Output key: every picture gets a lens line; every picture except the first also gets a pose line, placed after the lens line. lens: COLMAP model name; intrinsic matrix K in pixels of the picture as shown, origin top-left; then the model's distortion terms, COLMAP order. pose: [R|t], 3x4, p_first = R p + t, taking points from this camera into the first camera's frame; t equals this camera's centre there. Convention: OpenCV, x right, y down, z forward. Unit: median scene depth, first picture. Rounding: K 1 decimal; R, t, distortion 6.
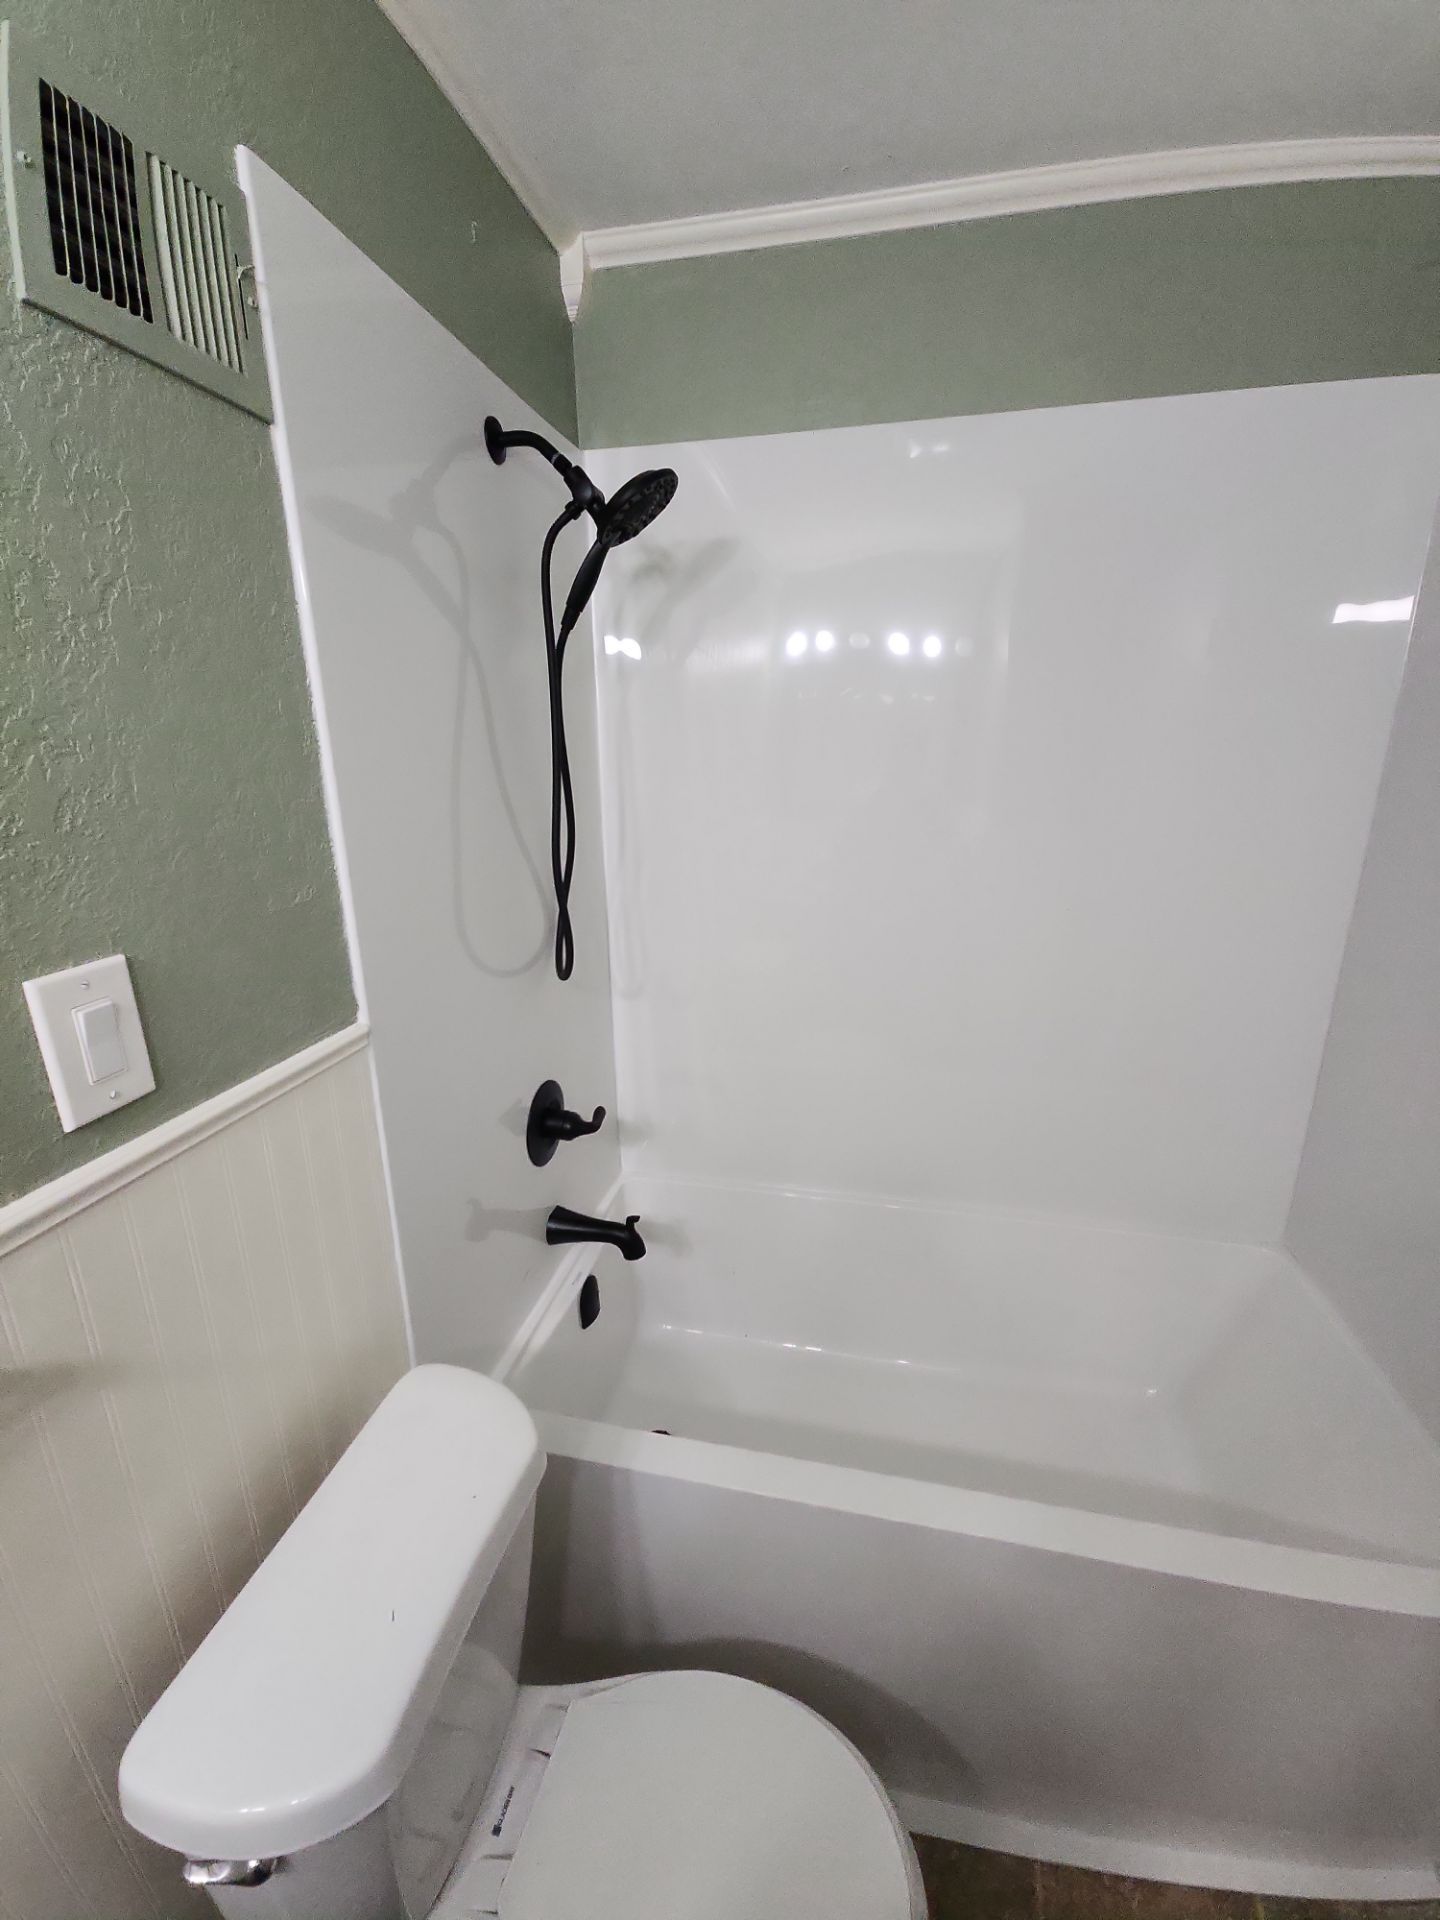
lens RADIAL K [[784.2, 0, 710.0], [0, 784.2, 949.7], [0, 0, 1]] dist [-0.003891, -0.002594]
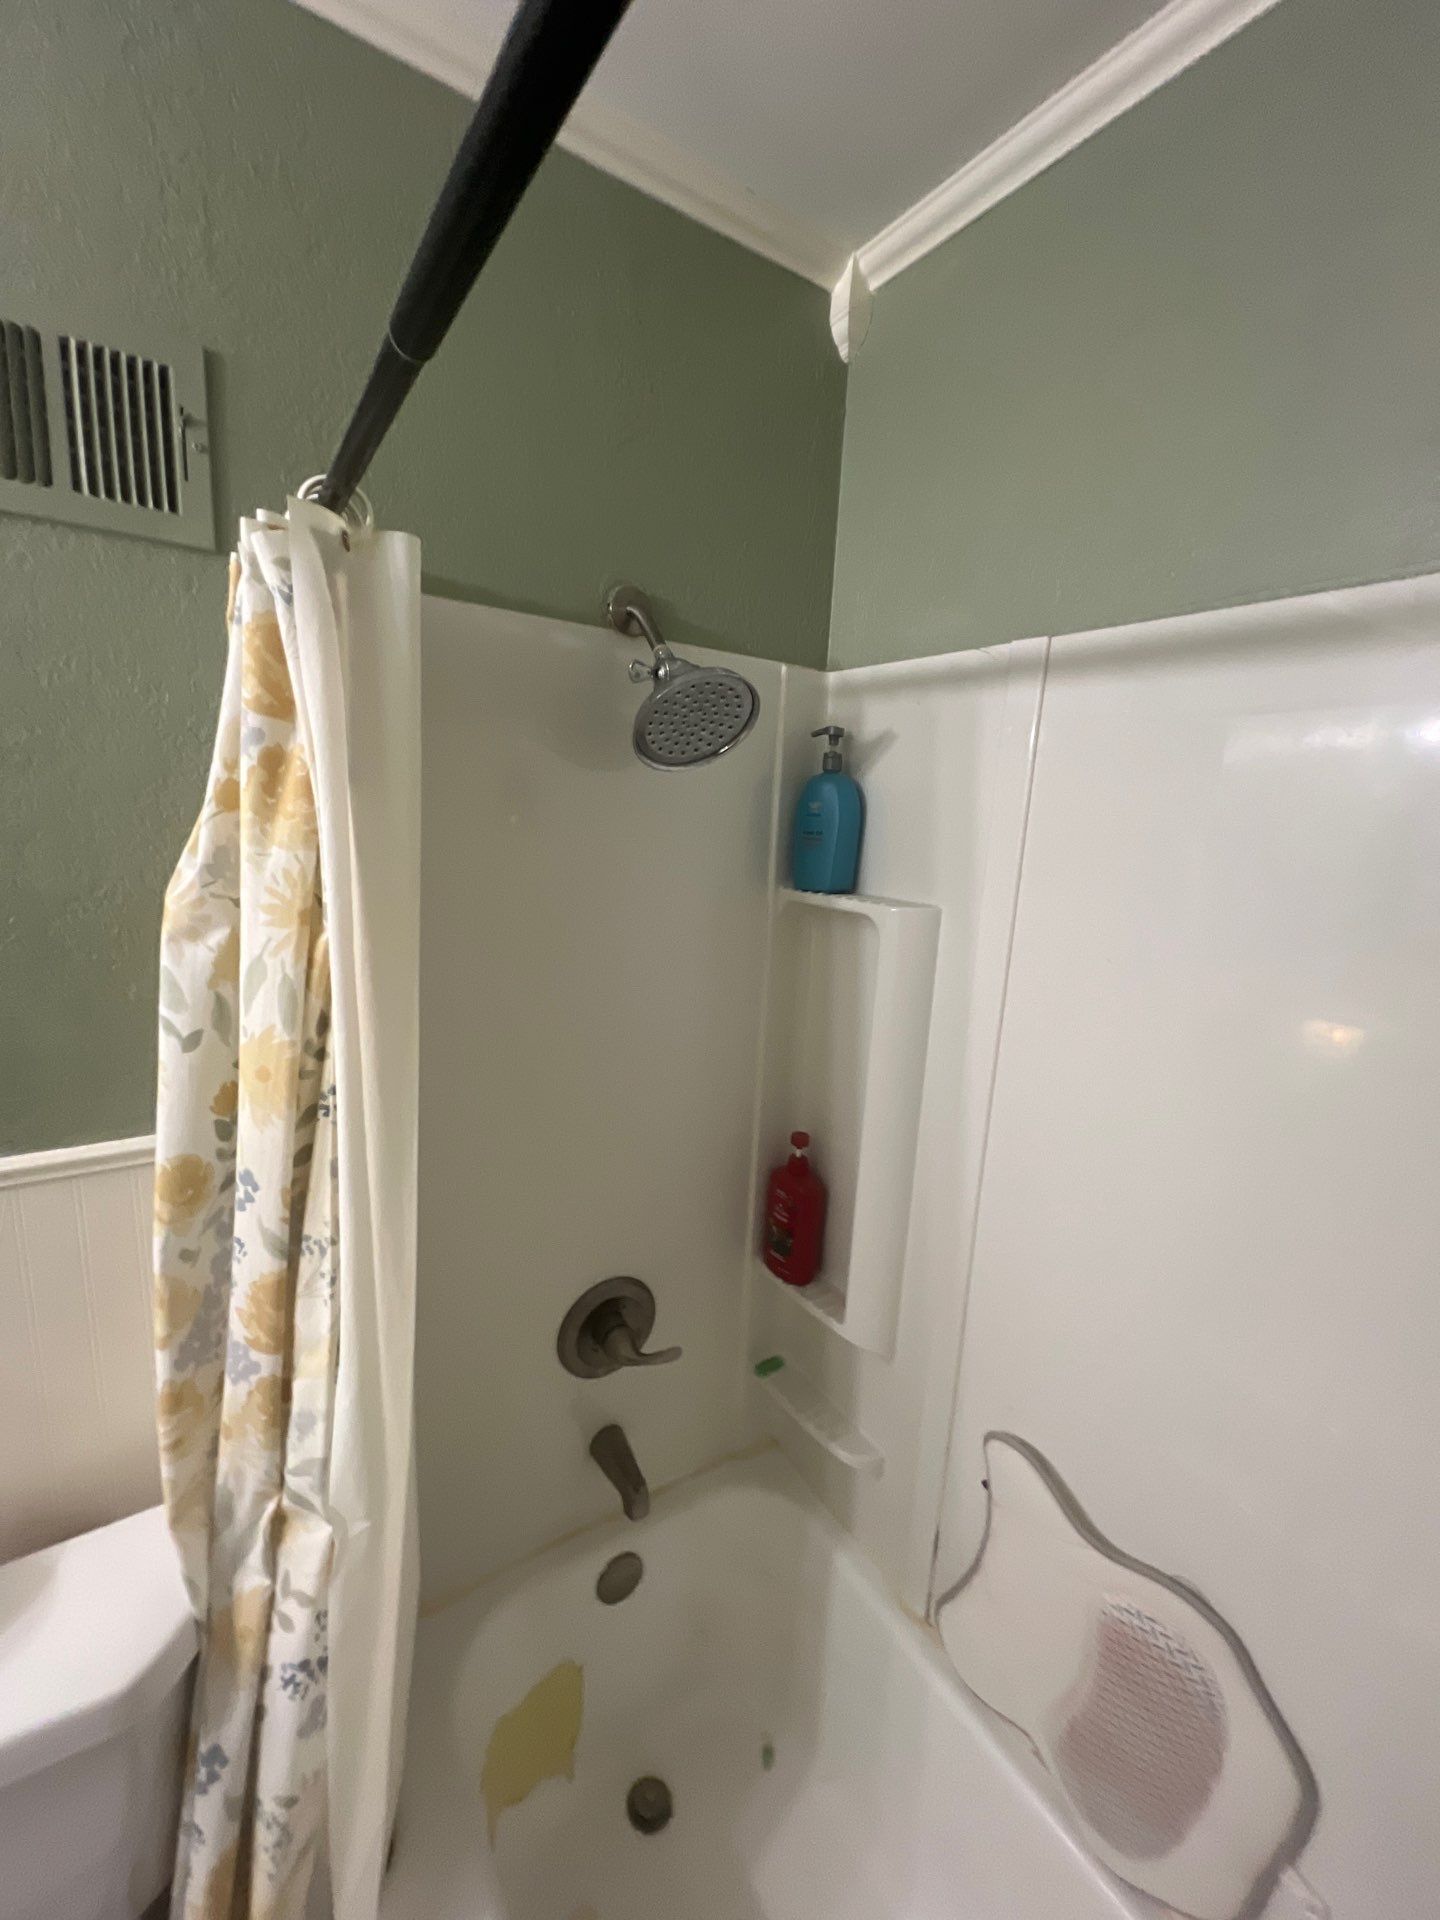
lens RADIAL K [[777.9, 0, 731.5], [0, 777.9, 945.2], [0, 0, 1]] dist [-0.003539, -0.000017]
pose [[0.717841, 0.172034, -0.674618, 0.452074], [-0.238357, 0.971159, -0.005975, -0.195586], [0.654133, 0.165089, 0.738143, 0.472845]]
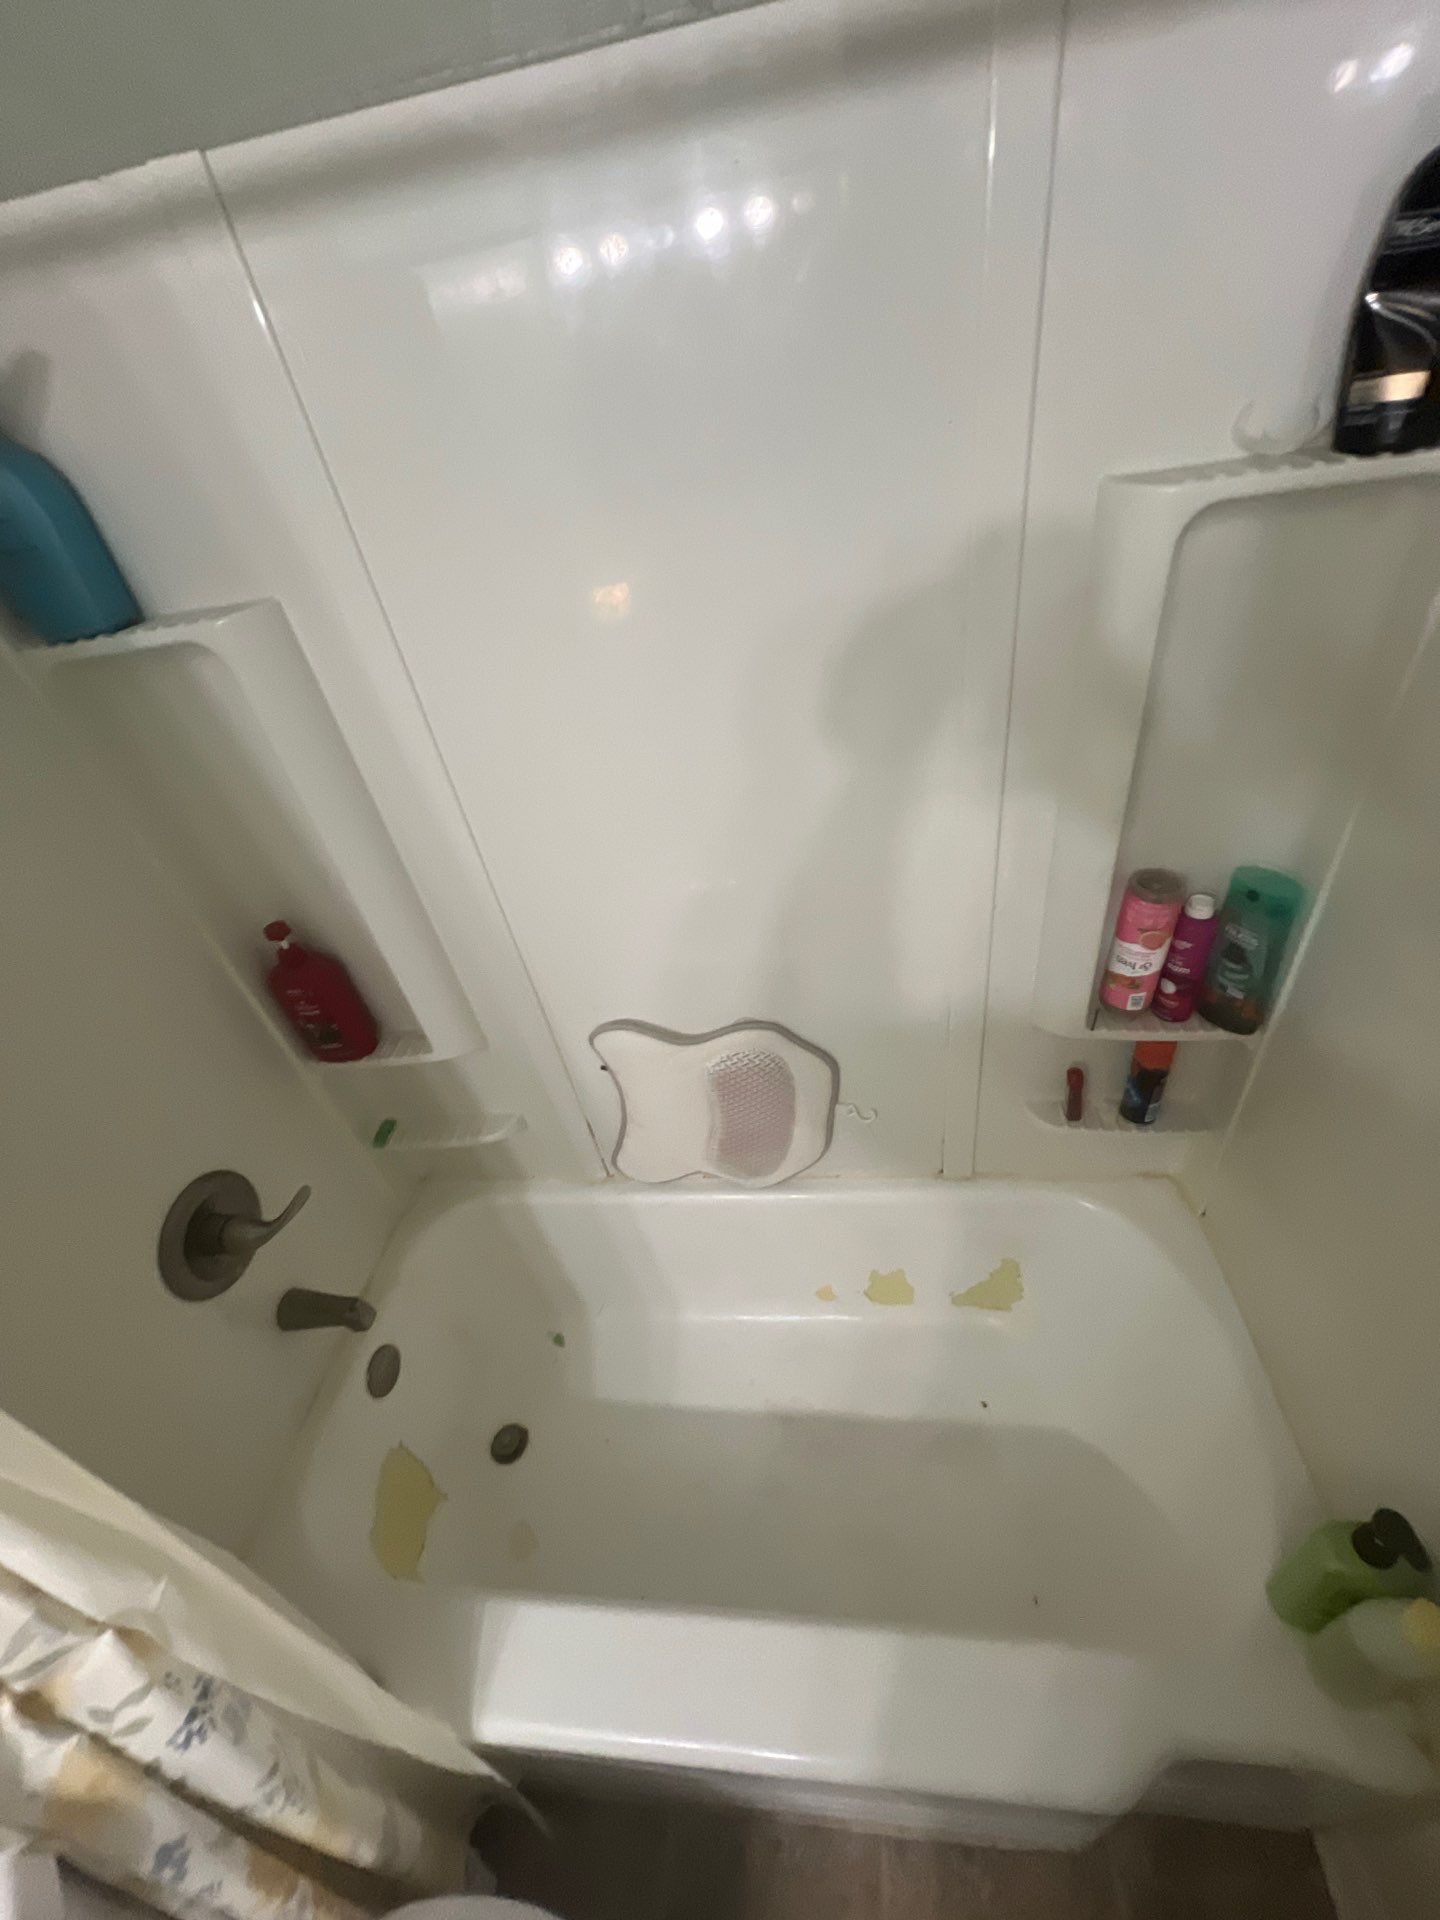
lens RADIAL K [[777.9, 0, 721.6], [0, 777.9, 952.4], [0, 0, 1]] dist [-0.003539, -0.000017]
pose [[0.982304, -0.184661, 0.031298, 0.344263], [0.159370, 0.911879, 0.378256, -0.206238], [-0.098390, -0.366574, 0.925172, 0.452077]]
